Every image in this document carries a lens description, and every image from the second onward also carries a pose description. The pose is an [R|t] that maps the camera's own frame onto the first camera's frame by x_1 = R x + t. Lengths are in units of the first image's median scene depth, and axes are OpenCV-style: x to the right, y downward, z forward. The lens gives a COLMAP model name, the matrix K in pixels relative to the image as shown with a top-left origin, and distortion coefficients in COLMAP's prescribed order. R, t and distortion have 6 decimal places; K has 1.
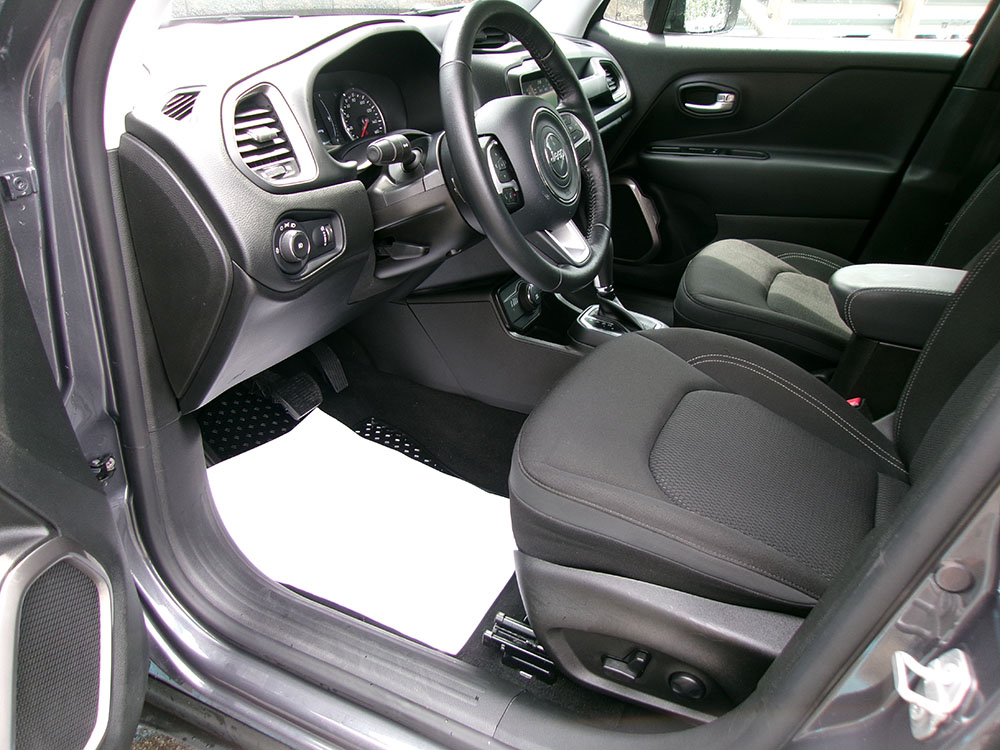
lens RADIAL K [[771.3, 0, 496.8], [0, 771.3, 378.0], [0, 0, 1]] dist [-0.013813, 0.034303]
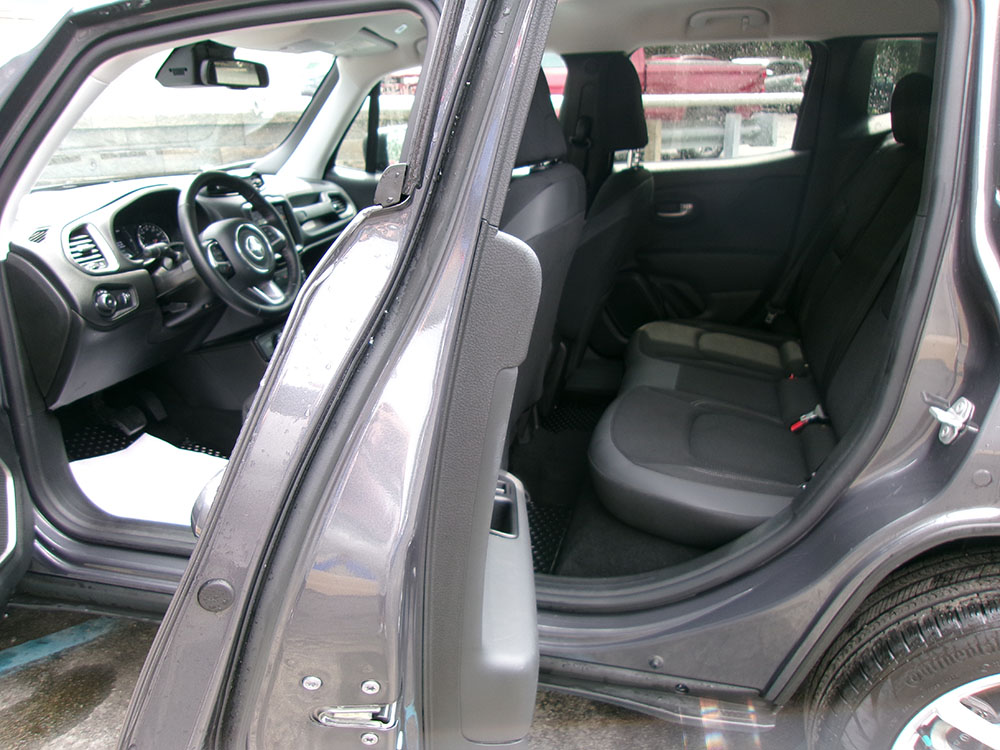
lens RADIAL K [[771.3, 0, 496.8], [0, 771.3, 378.0], [0, 0, 1]] dist [-0.013813, 0.034303]
pose [[0.981526, -0.108267, 0.157752, 0.336419], [0.130111, 0.982205, -0.135444, 0.365522], [-0.140280, 0.153467, 0.978146, -0.897910]]
